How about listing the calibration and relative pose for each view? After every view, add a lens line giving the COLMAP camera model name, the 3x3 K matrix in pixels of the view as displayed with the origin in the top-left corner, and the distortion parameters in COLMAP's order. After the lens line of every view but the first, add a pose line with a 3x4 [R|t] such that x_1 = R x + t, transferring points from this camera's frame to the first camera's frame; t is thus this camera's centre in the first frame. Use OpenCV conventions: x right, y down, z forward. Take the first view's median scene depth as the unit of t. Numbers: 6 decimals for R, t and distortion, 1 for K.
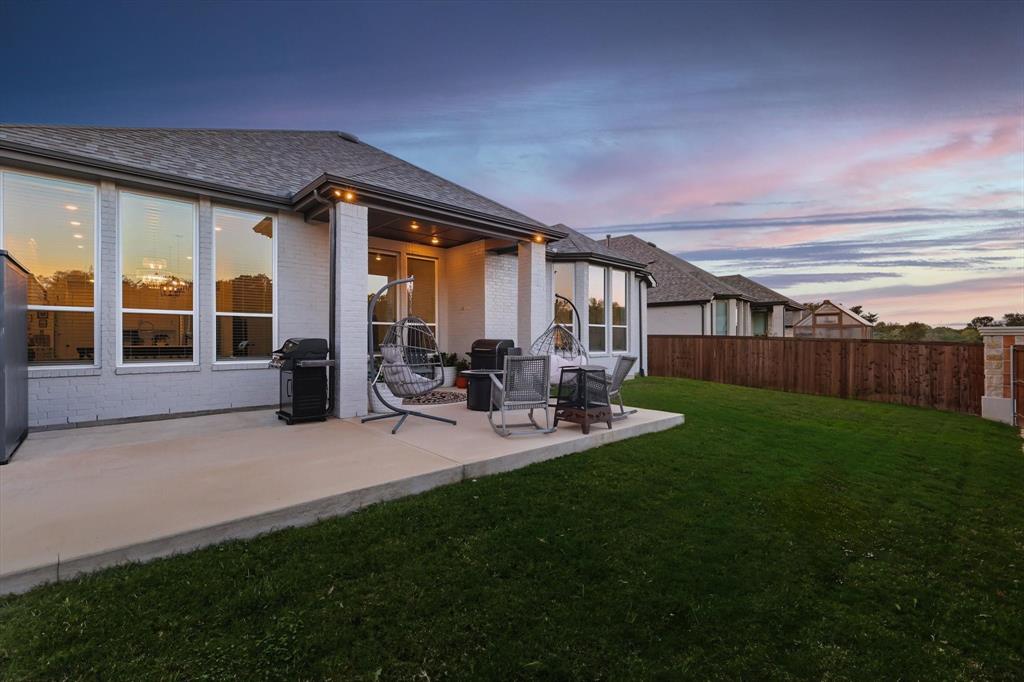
lens RADIAL K [[734.2, 0, 511.6], [0, 734.2, 337.8], [0, 0, 1]] dist [0.024363, -0.000119]
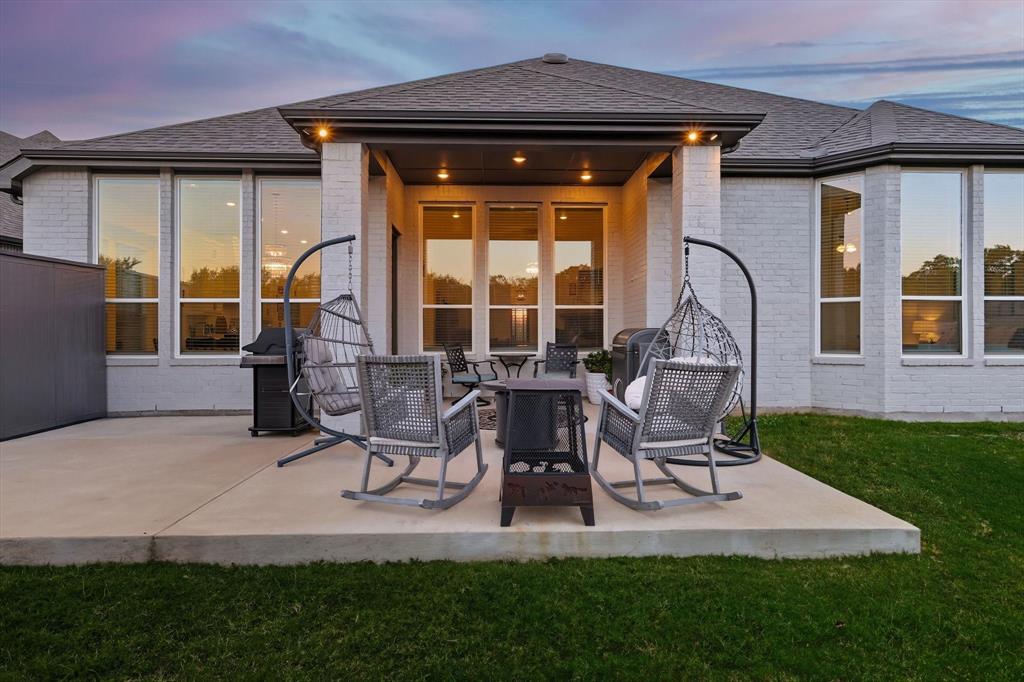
lens RADIAL K [[734.2, 0, 512.0], [0, 734.2, 344.7], [0, 0, 1]] dist [0.024363, -0.000119]
pose [[0.586666, 0.011635, -0.809746, 0.478010], [0.003285, 0.999854, 0.016746, 0.005760], [0.809822, -0.012485, 0.586542, 0.711364]]
